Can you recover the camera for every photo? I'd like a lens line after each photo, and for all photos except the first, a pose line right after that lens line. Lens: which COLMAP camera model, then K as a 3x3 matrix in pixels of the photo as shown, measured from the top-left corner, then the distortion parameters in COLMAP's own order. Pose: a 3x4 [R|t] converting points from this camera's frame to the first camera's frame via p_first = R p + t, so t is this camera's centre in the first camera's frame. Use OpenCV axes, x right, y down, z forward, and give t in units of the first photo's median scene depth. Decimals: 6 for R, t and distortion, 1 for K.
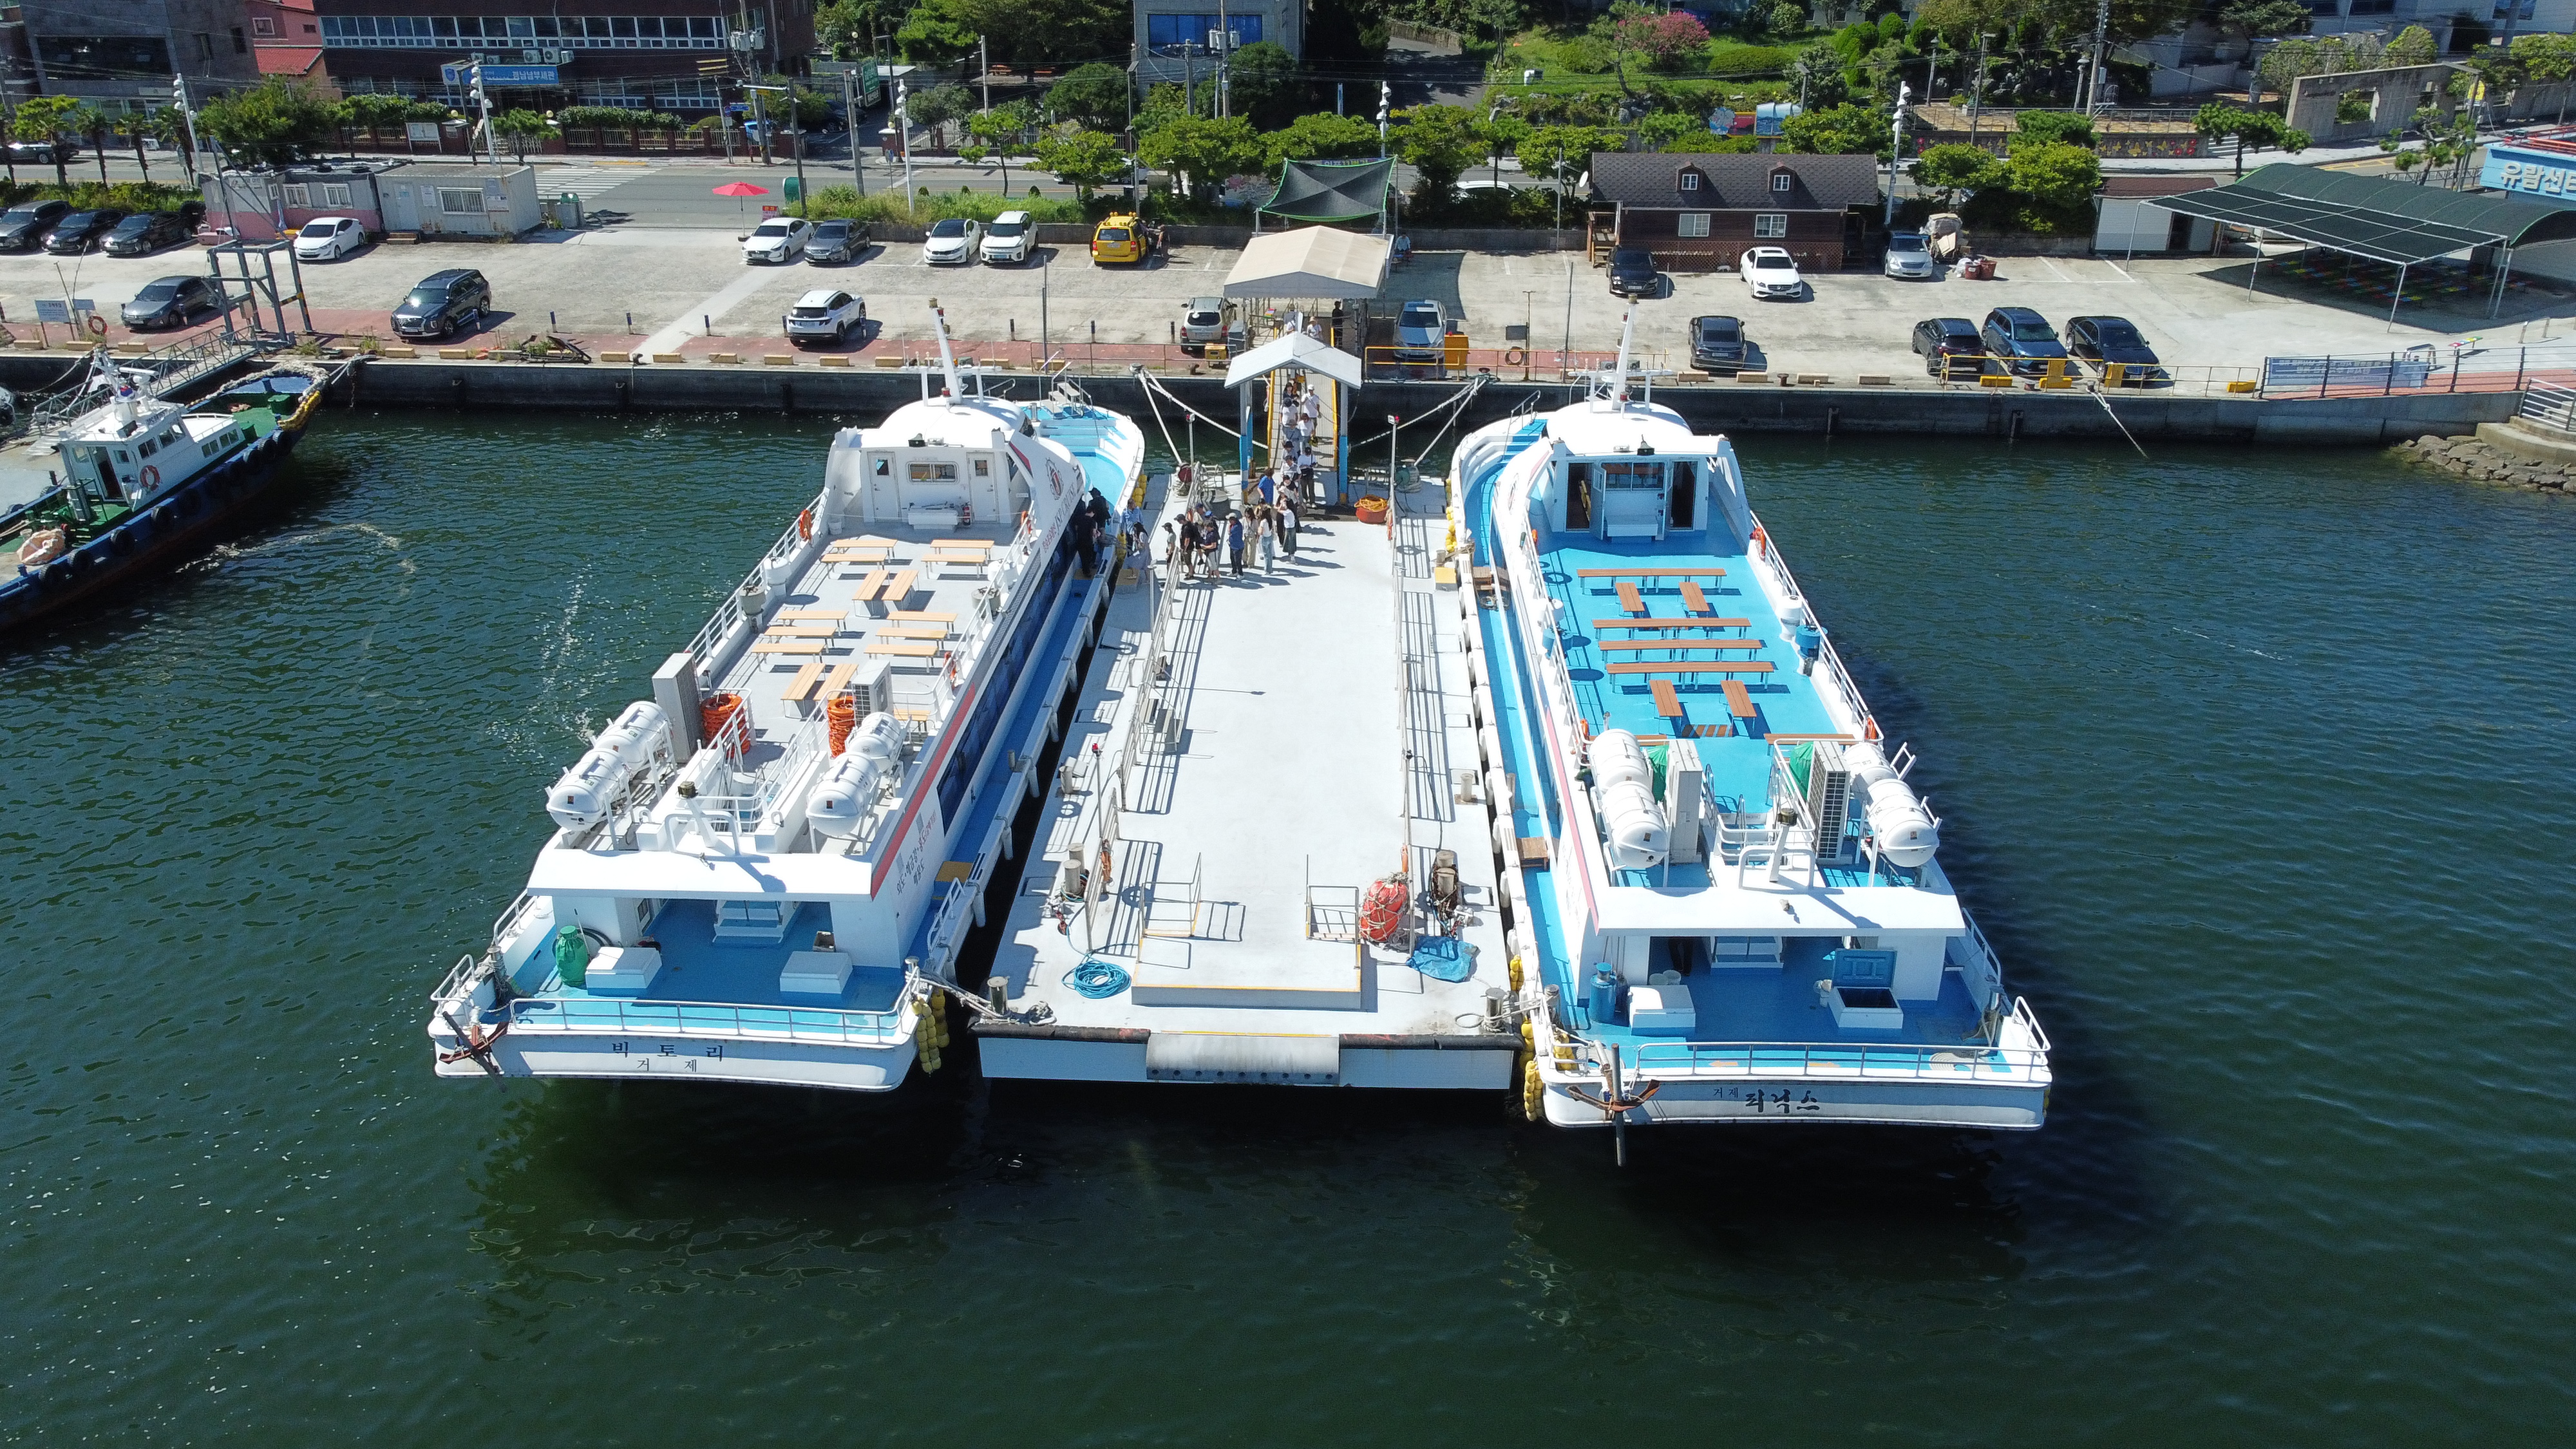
lens RADIAL K [[1951.4, 0, 1285.2], [0, 1951.4, 714.6], [0, 0, 1]] dist [-0.002204, -0.003116]
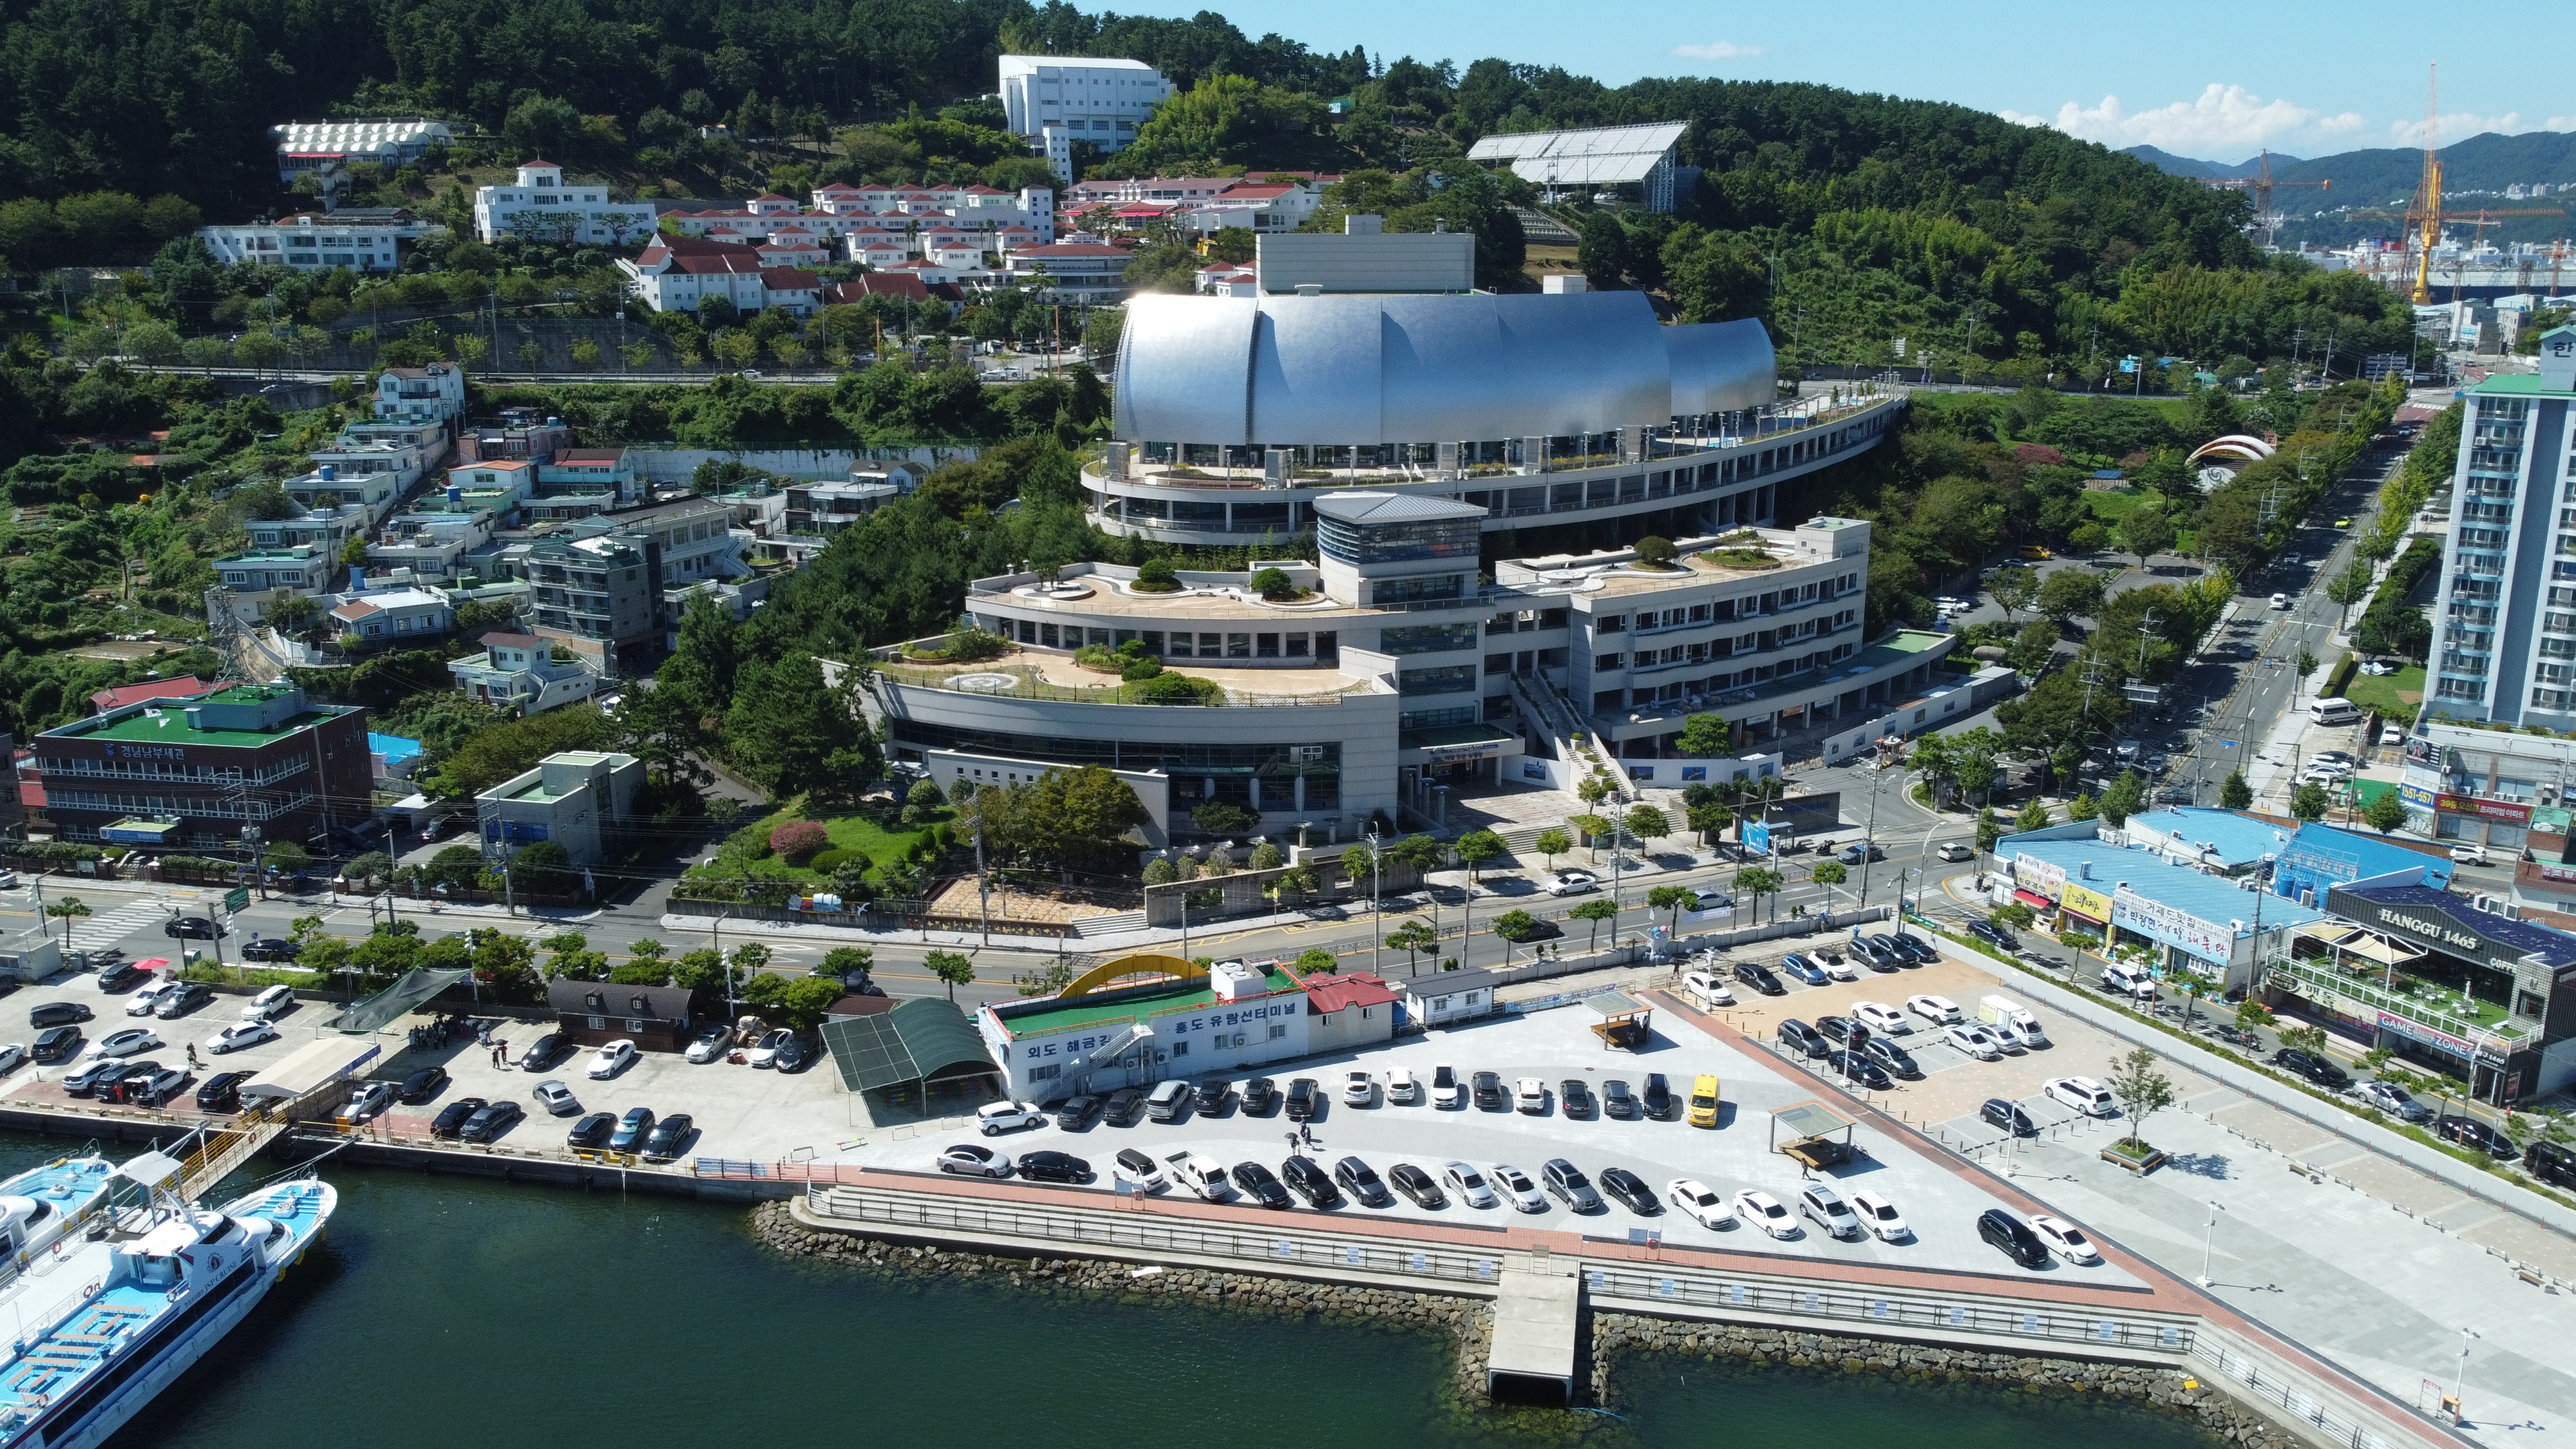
lens RADIAL K [[1951.4, 0, 1285.2], [0, 1951.4, 714.6], [0, 0, 1]] dist [-0.002204, -0.003116]
pose [[0.995001, 0.026852, -0.096186, 1.140617], [-0.043832, 0.982866, -0.179035, -0.263425], [0.089730, 0.182356, 0.979130, -0.881136]]
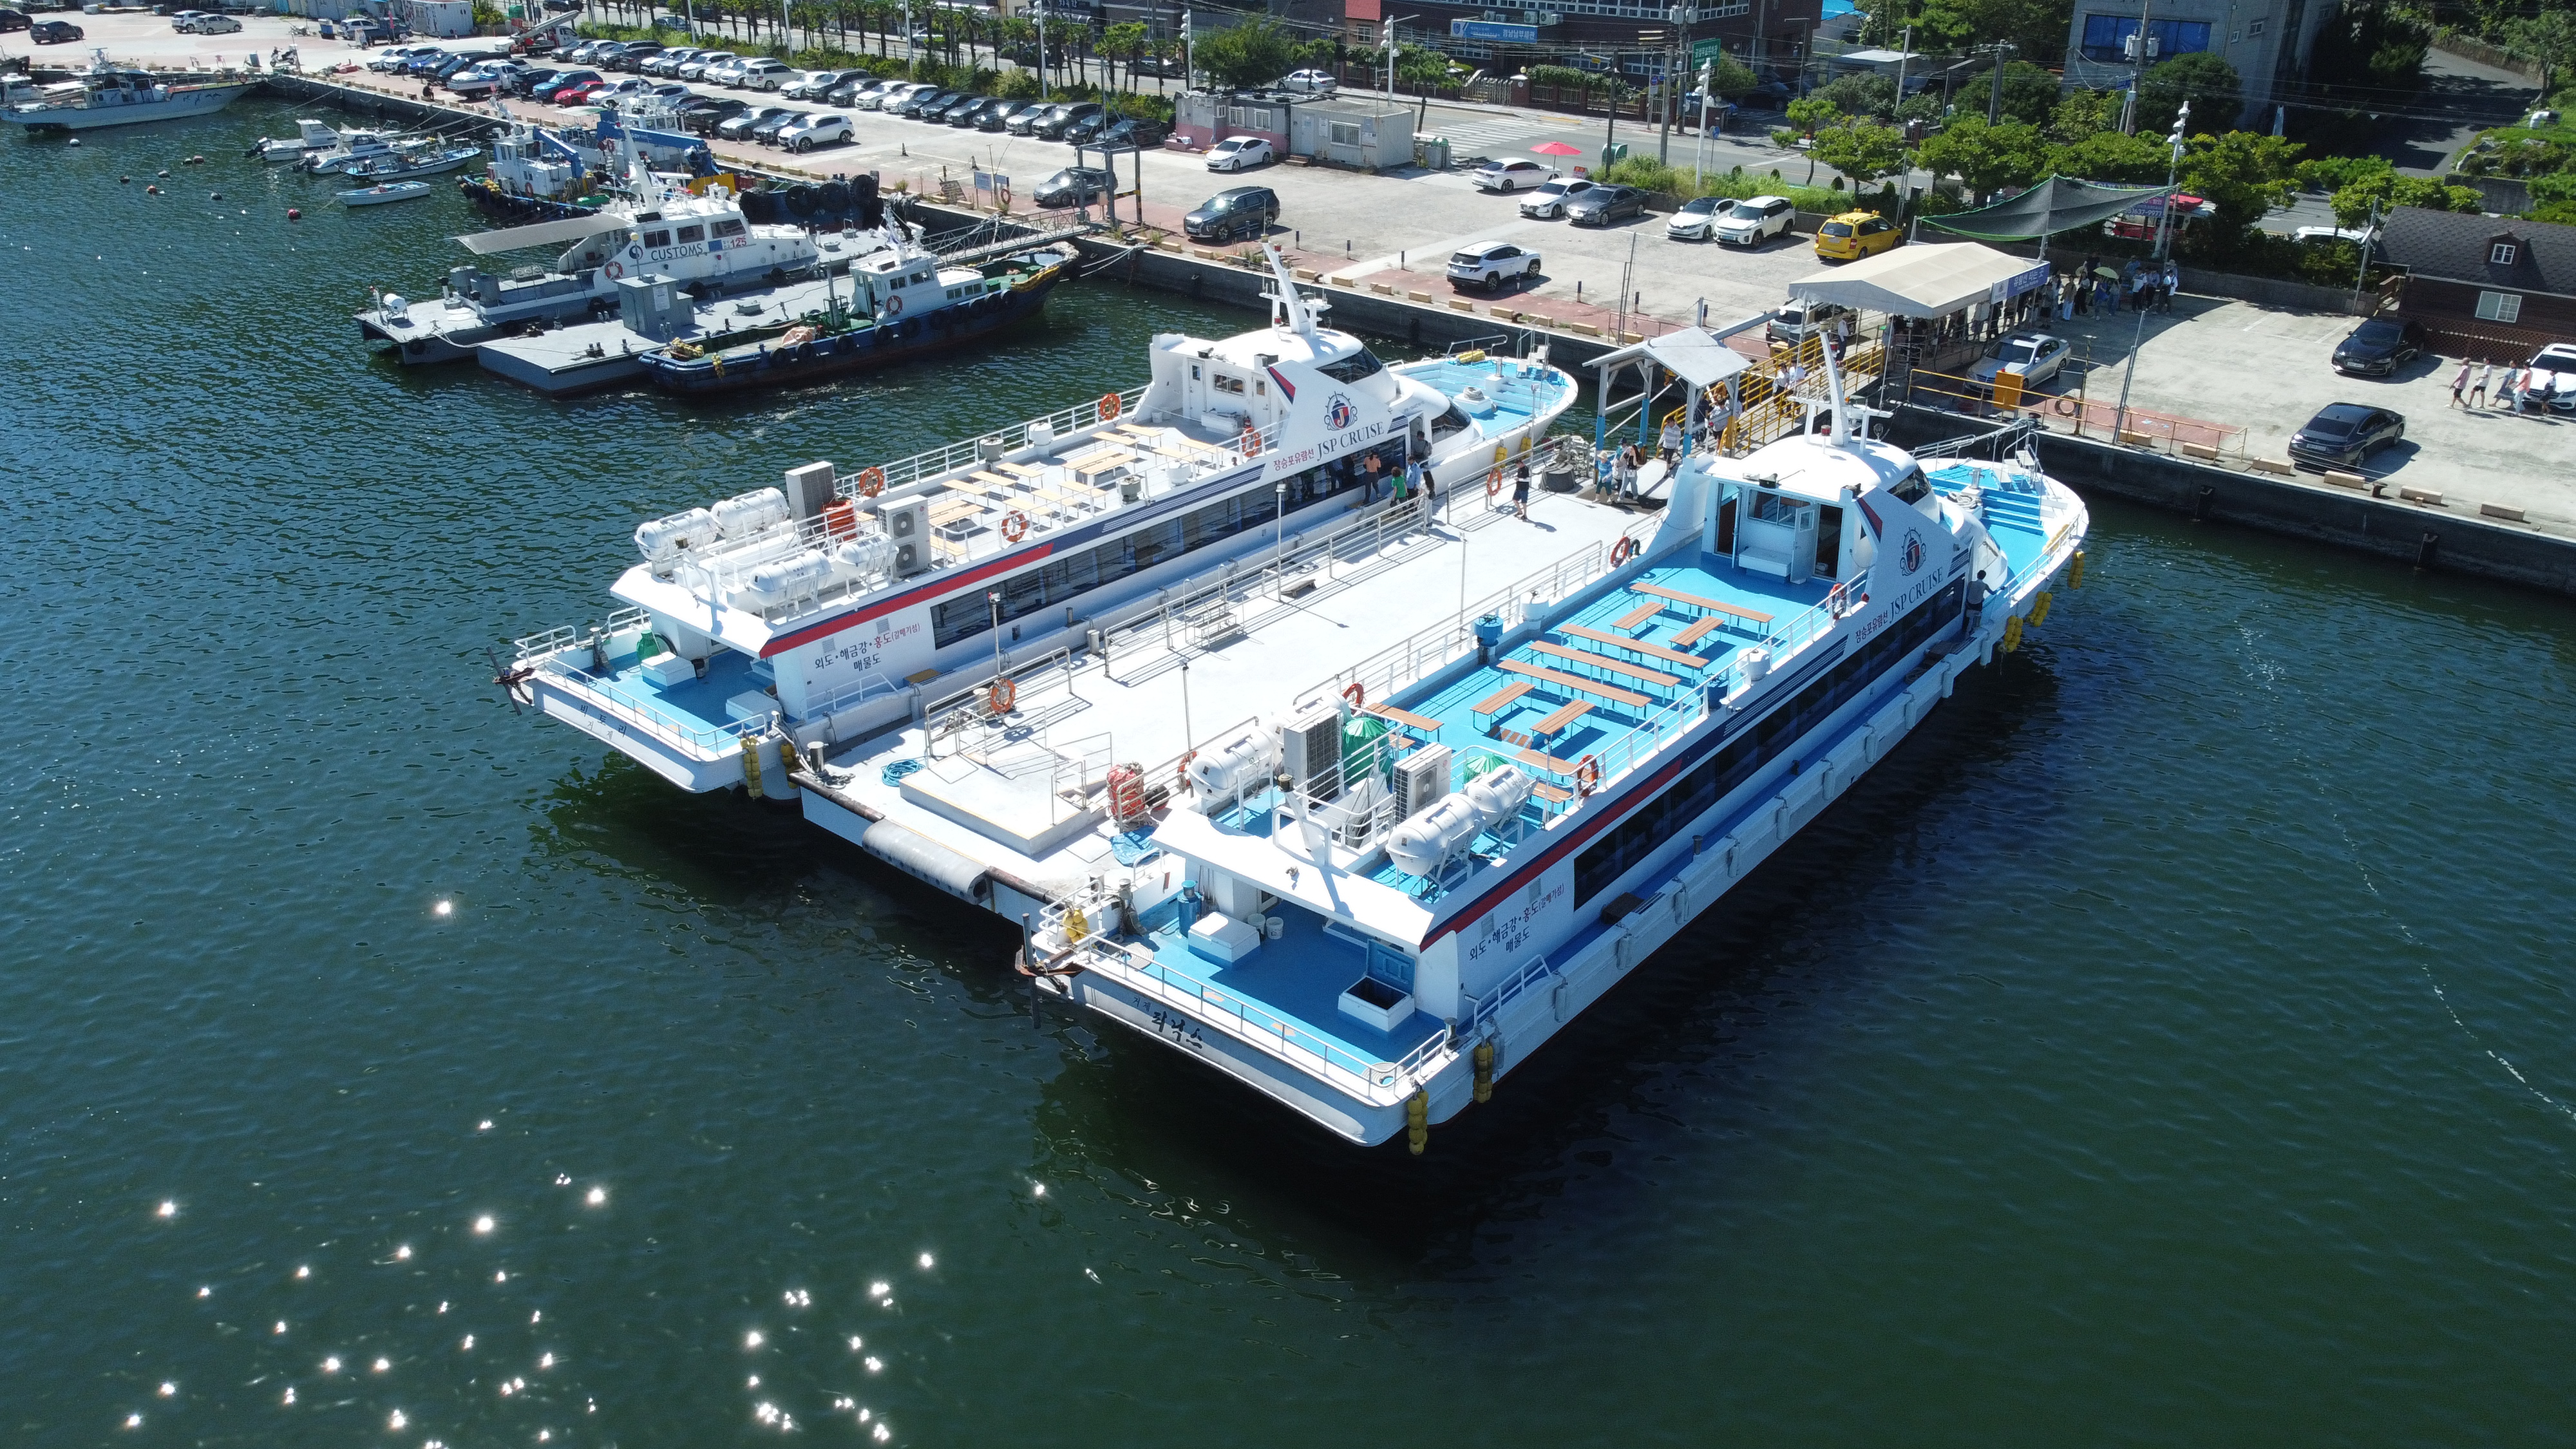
lens RADIAL K [[1951.4, 0, 1285.2], [0, 1951.4, 714.6], [0, 0, 1]] dist [-0.002204, -0.003116]
pose [[0.790989, 0.261340, -0.553206, 0.339305], [-0.256050, 0.962592, 0.088631, -0.030721], [0.555674, 0.071543, 0.828316, 0.055649]]
